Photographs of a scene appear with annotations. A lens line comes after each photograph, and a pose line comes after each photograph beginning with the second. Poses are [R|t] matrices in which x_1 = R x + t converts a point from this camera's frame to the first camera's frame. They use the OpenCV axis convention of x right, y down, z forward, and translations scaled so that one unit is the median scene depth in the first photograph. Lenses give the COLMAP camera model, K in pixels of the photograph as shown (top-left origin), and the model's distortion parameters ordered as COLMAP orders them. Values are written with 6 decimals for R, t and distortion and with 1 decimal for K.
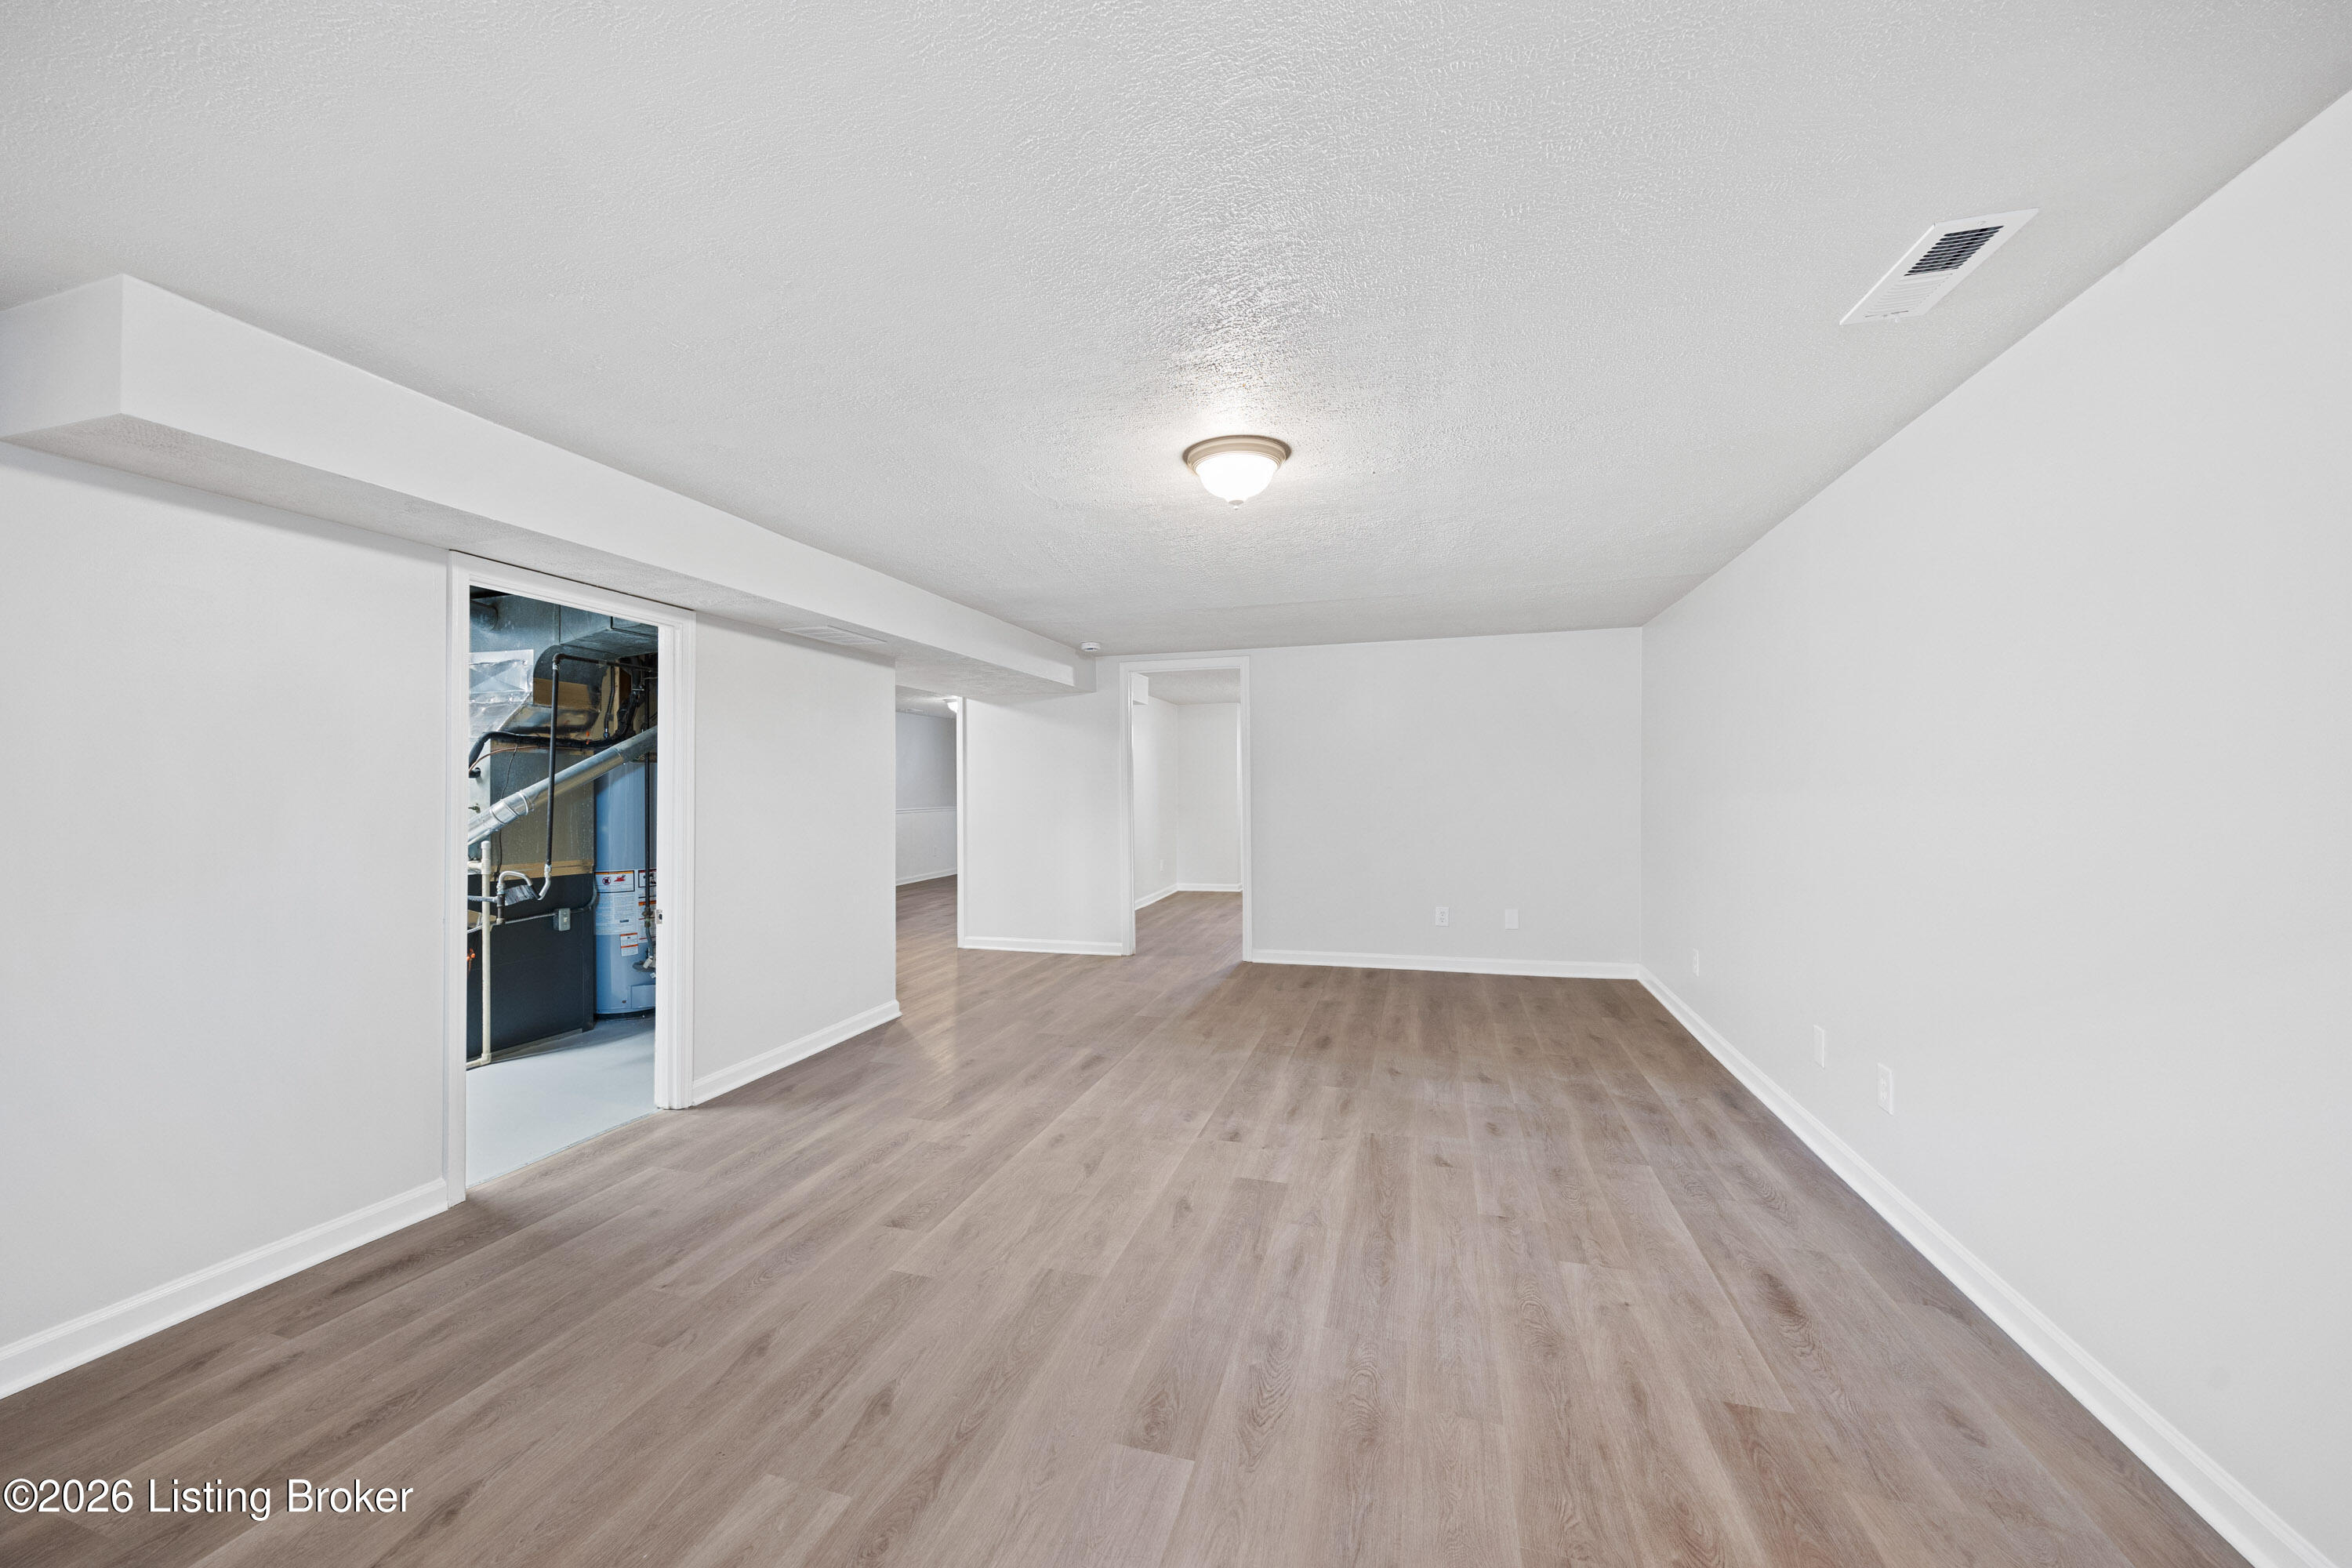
lens RADIAL K [[928.3, 0, 1178.8], [0, 928.3, 794.2], [0, 0, 1]] dist [0.000296, 0.000021]
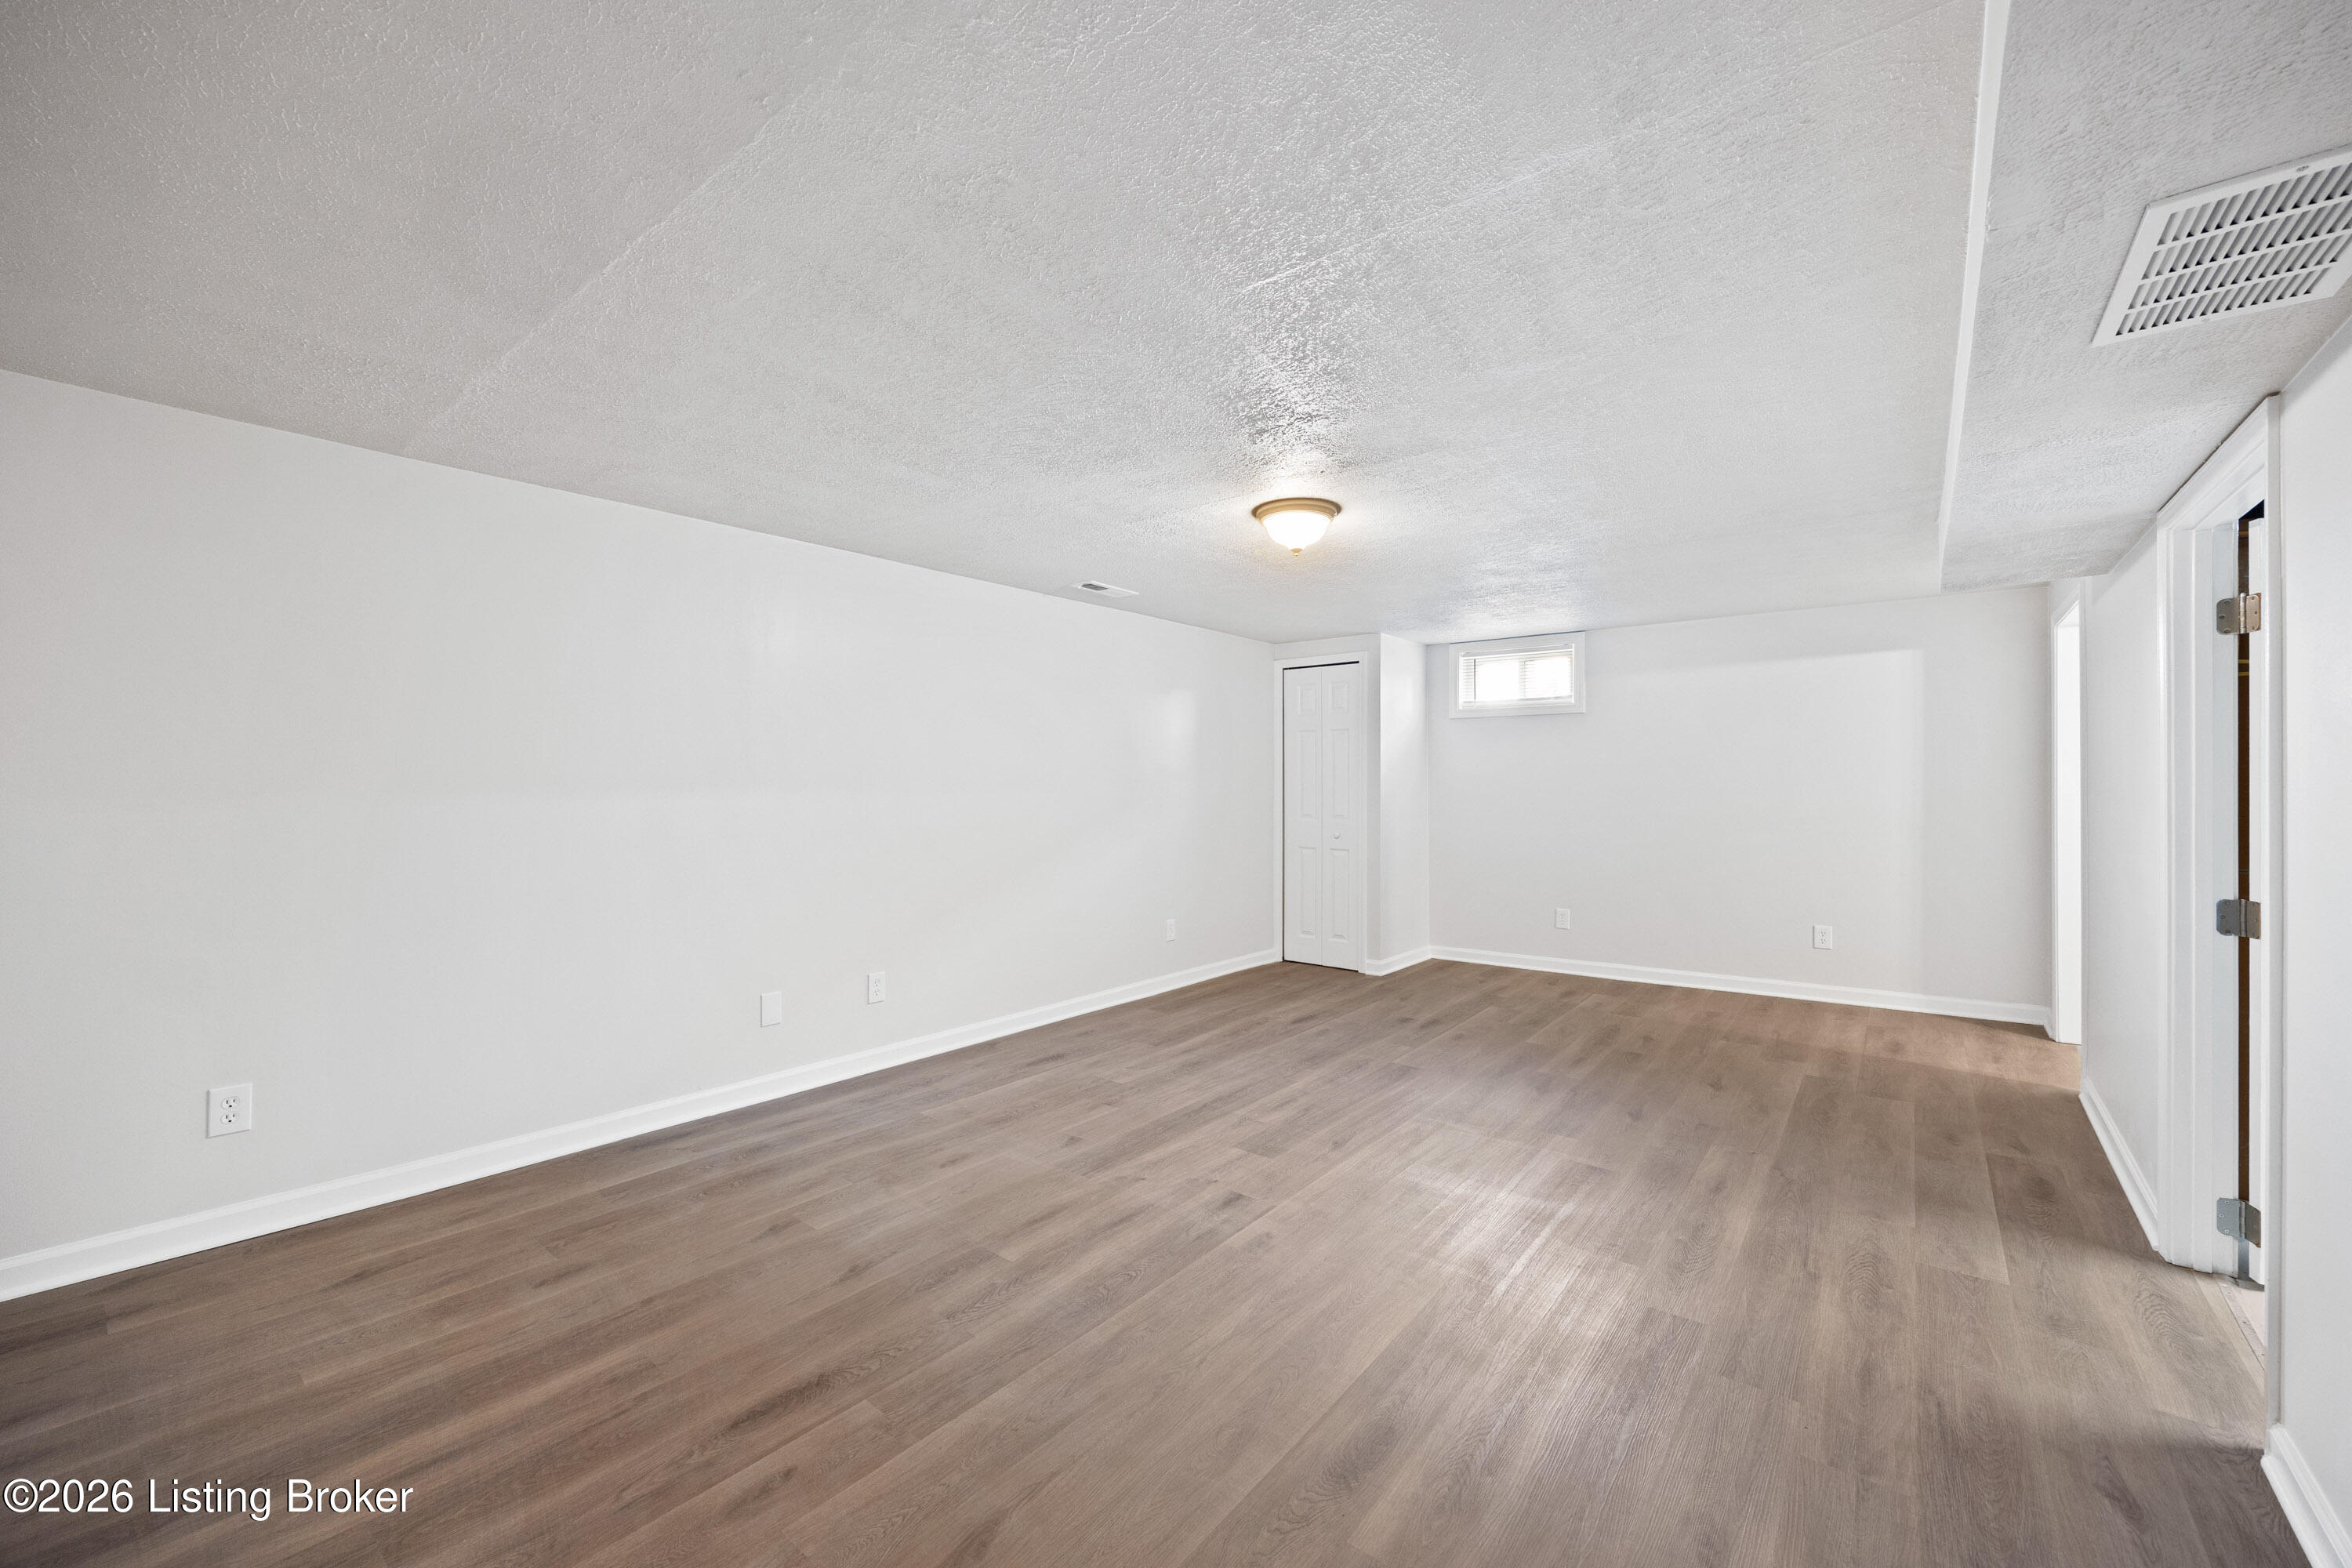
lens RADIAL K [[908.3, 0, 1149.4], [0, 908.3, 786.8], [0, 0, 1]] dist [-0.002483, -0.000312]
pose [[-0.901444, 0.003569, 0.432880, -0.256236], [0.007146, 0.999952, 0.006636, -0.014702], [-0.432836, 0.009075, -0.901427, 1.969083]]
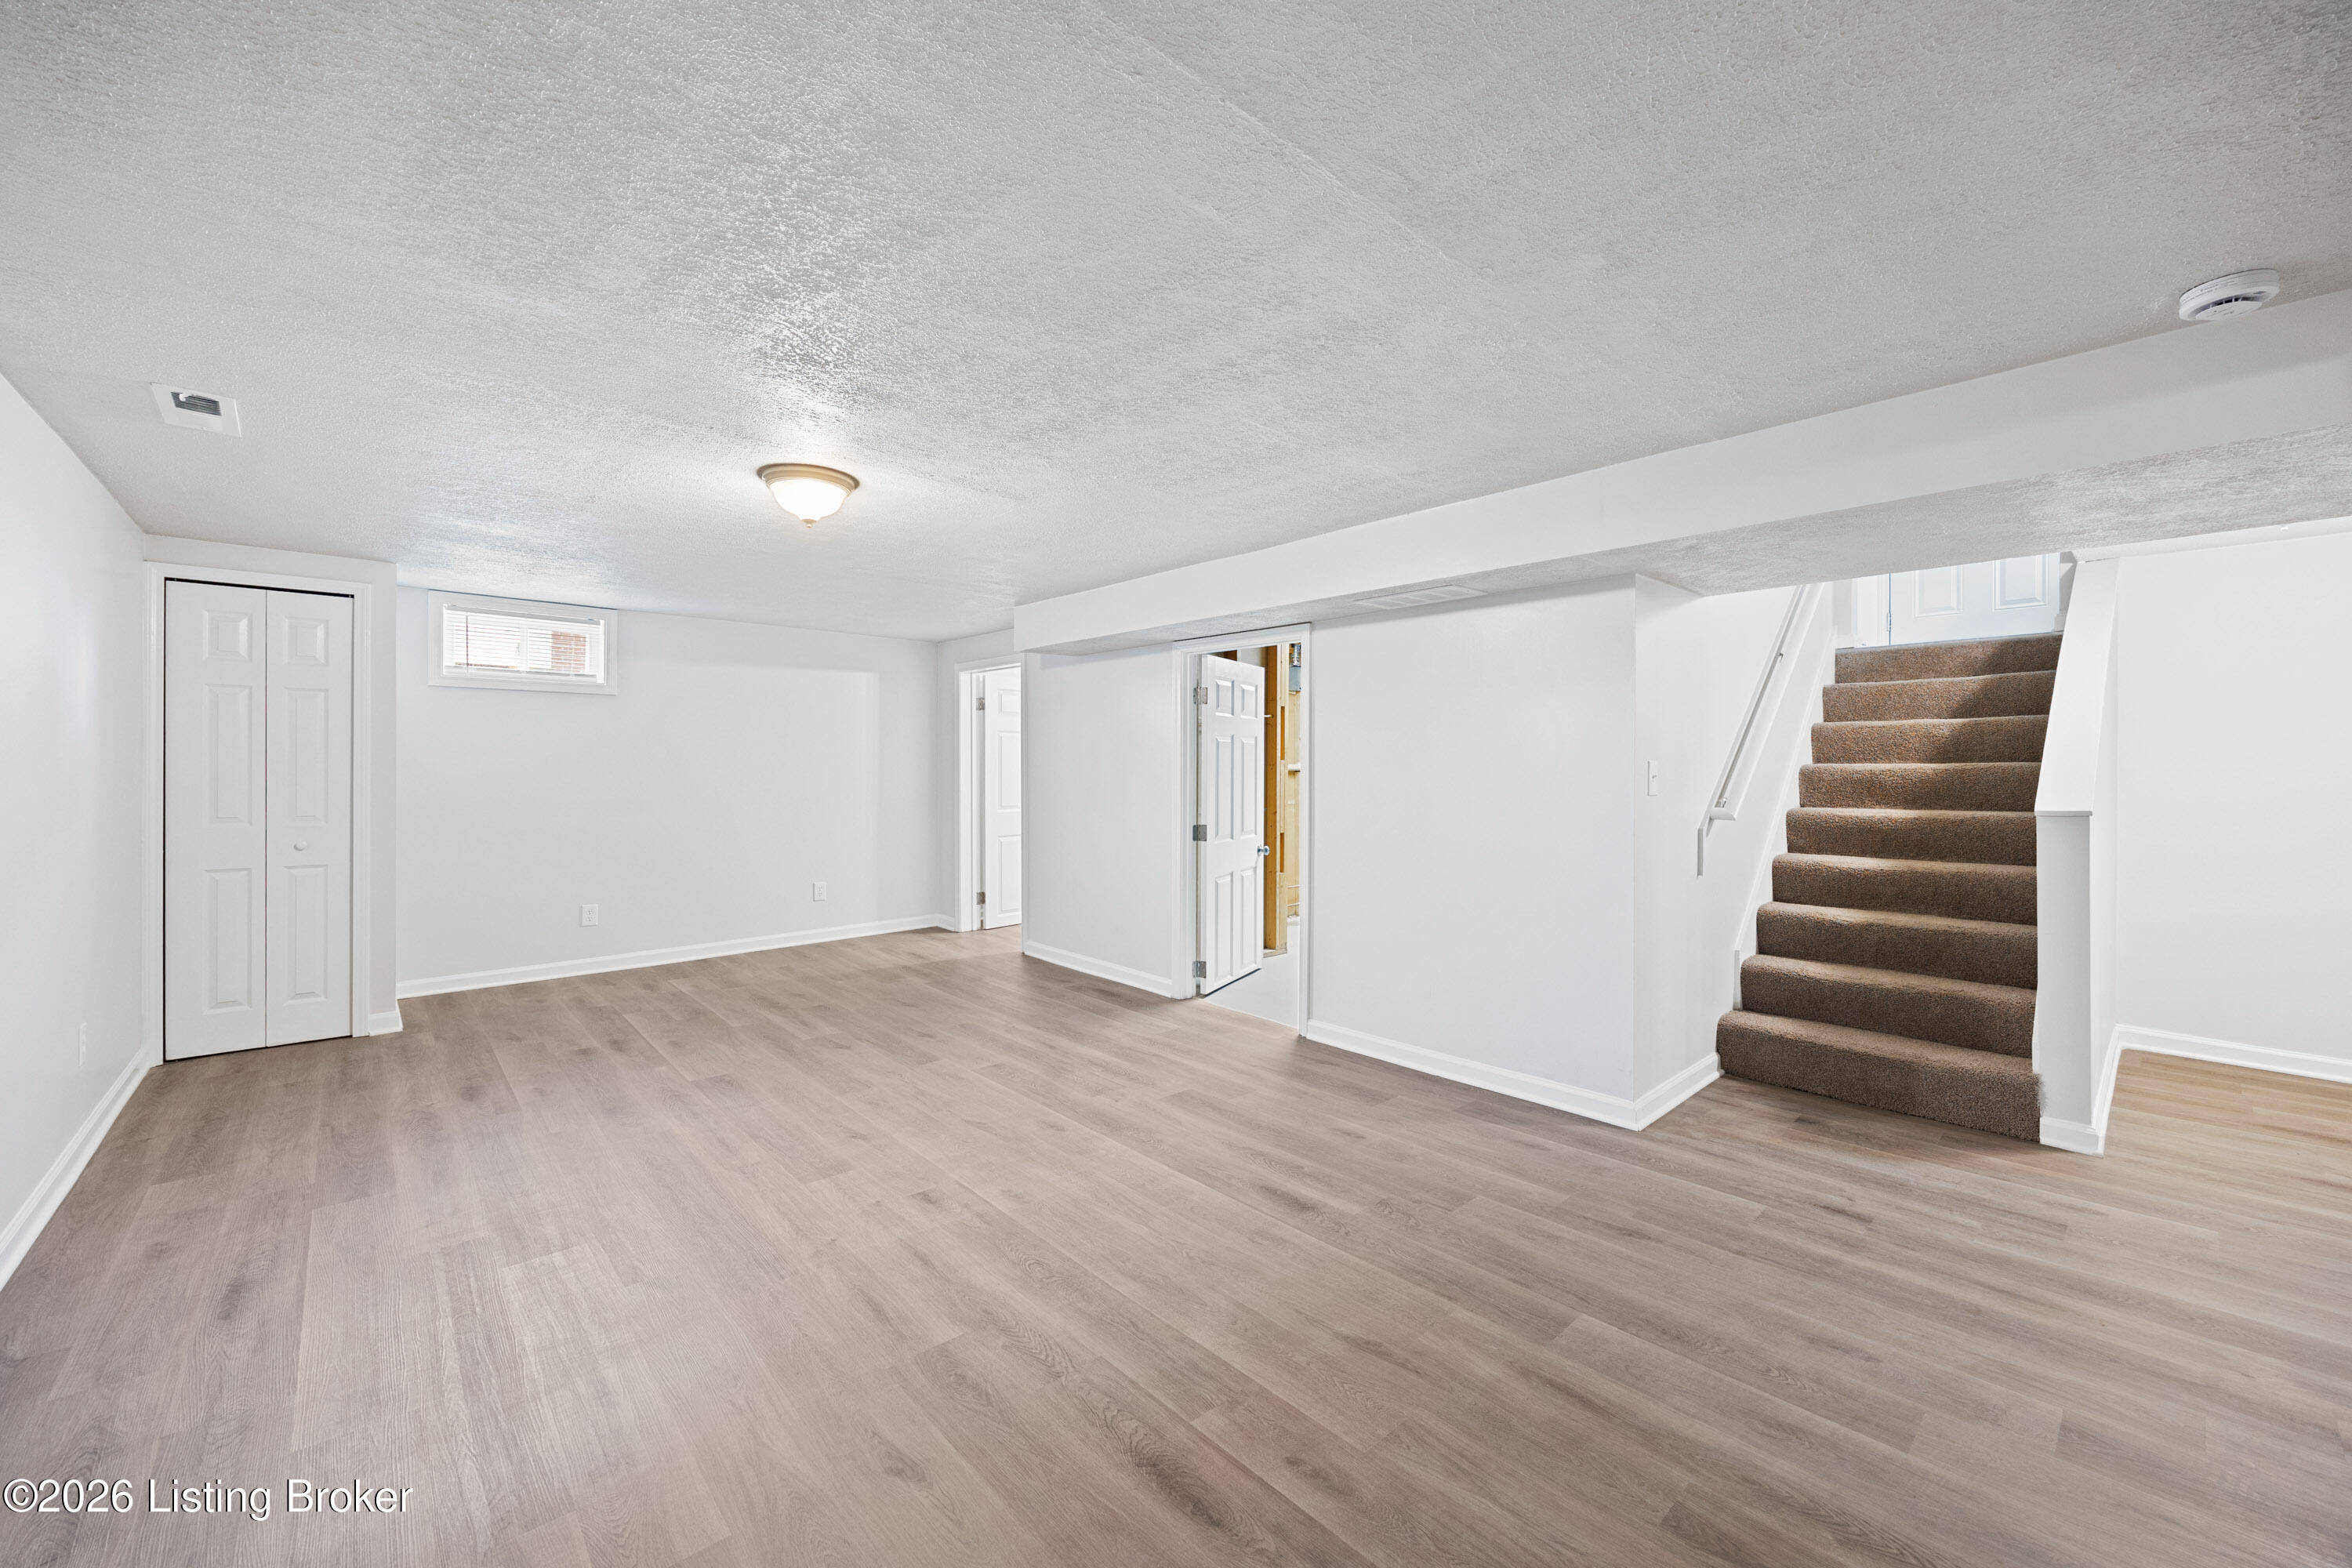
lens RADIAL K [[939.9, 0, 1164.8], [0, 939.9, 761.0], [0, 0, 1]] dist [-0.003253, 0.000063]
pose [[-0.559624, -0.005068, -0.828731, 0.709363], [-0.007079, 0.999974, -0.001334, -0.025461], [0.828716, 0.005120, -0.559646, 1.825610]]
